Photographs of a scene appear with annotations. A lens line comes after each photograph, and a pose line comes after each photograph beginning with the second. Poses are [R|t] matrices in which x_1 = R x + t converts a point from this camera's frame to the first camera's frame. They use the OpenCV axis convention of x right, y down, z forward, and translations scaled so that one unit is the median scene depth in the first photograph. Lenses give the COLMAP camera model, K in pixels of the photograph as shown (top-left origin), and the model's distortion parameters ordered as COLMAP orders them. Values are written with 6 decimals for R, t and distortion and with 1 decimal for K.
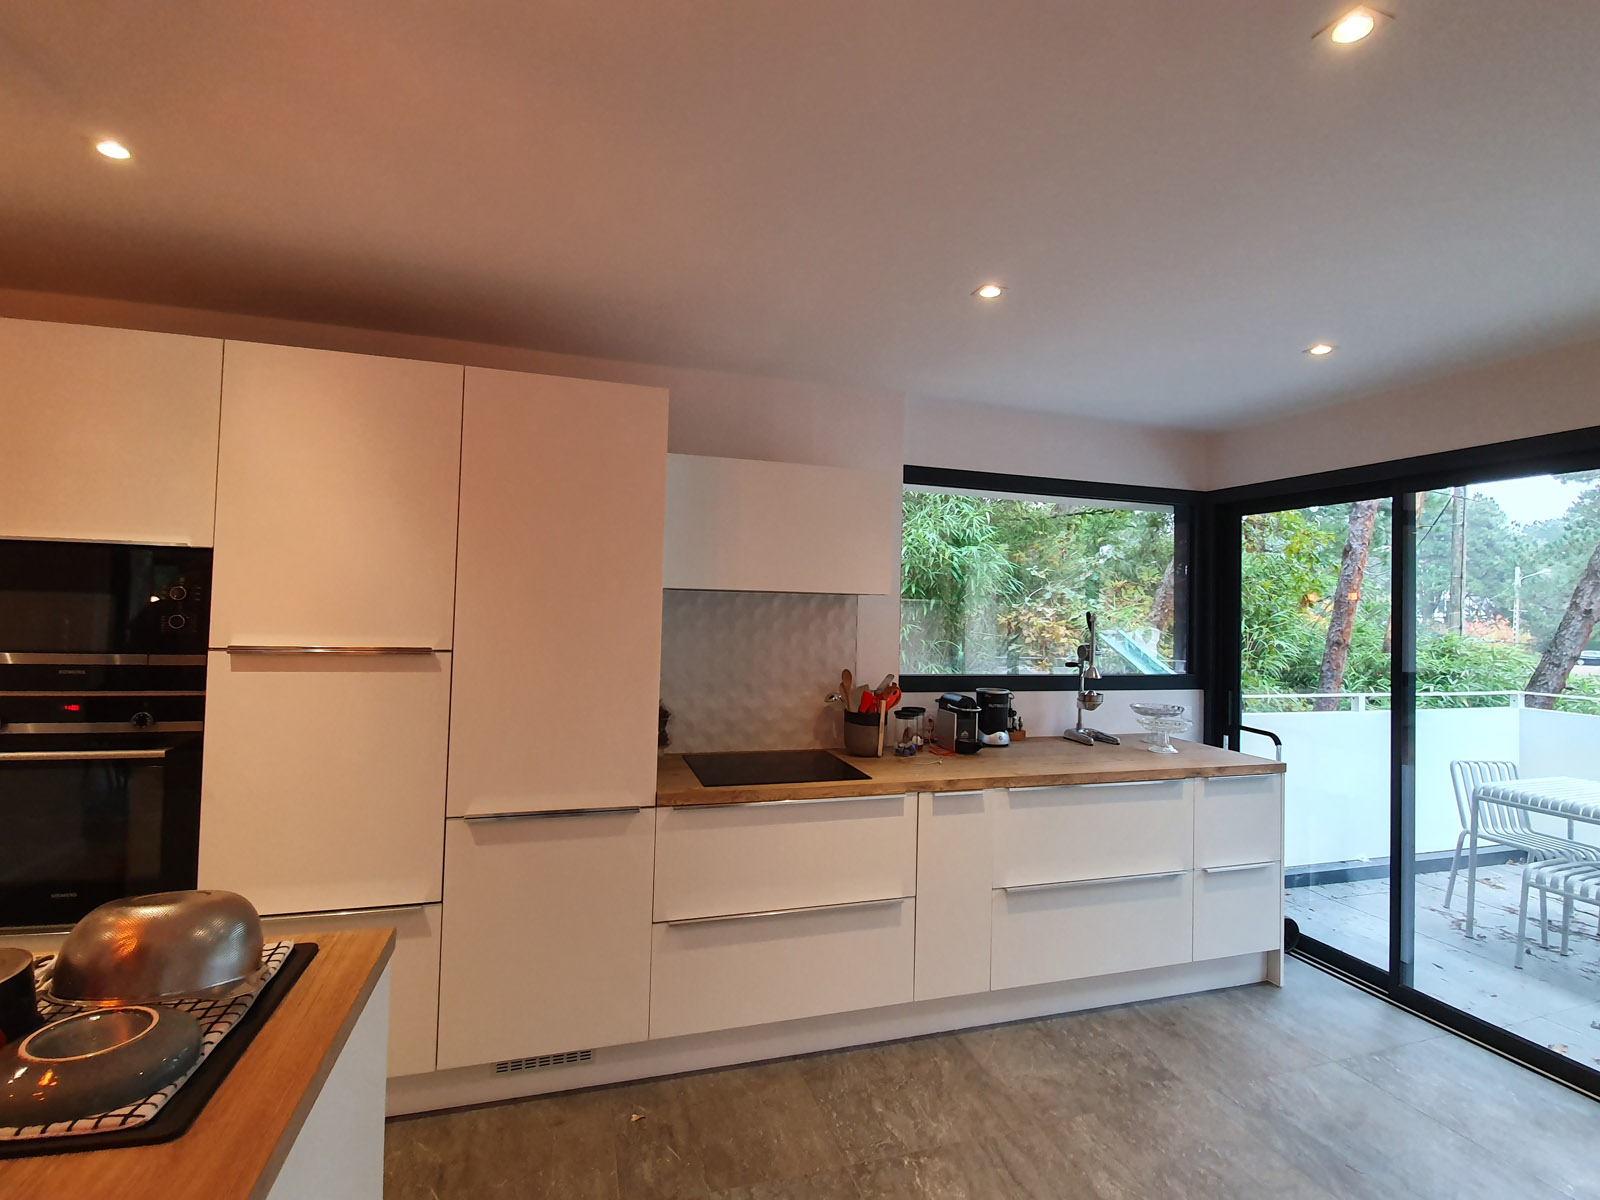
lens RADIAL K [[642.0, 0, 792.7], [0, 642.0, 598.9], [0, 0, 1]] dist [0.000153, 0.000005]
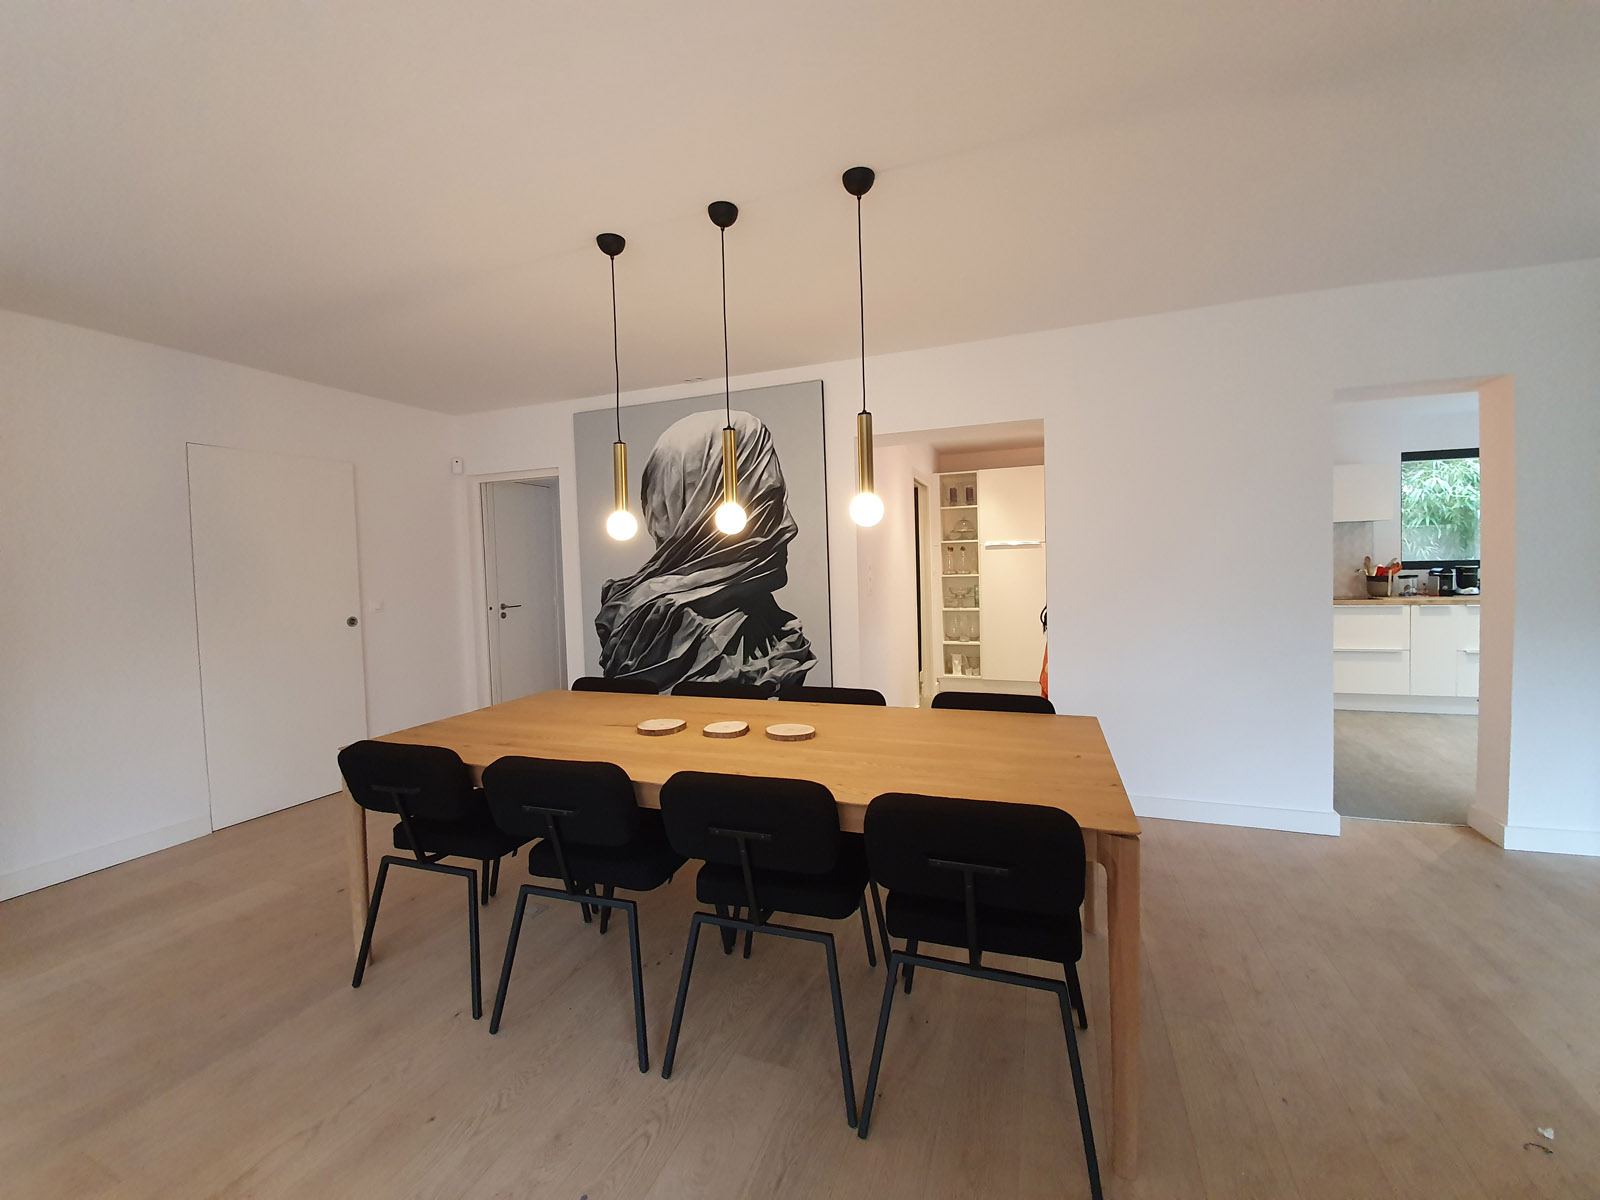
lens RADIAL K [[665.6, 0, 792.4], [0, 665.6, 585.0], [0, 0, 1]] dist [-0.003329, -0.004213]
pose [[0.813723, -0.031051, -0.580424, -0.190302], [0.051765, 0.998476, 0.019155, 0.059786], [0.578944, -0.045633, 0.814089, -1.843837]]
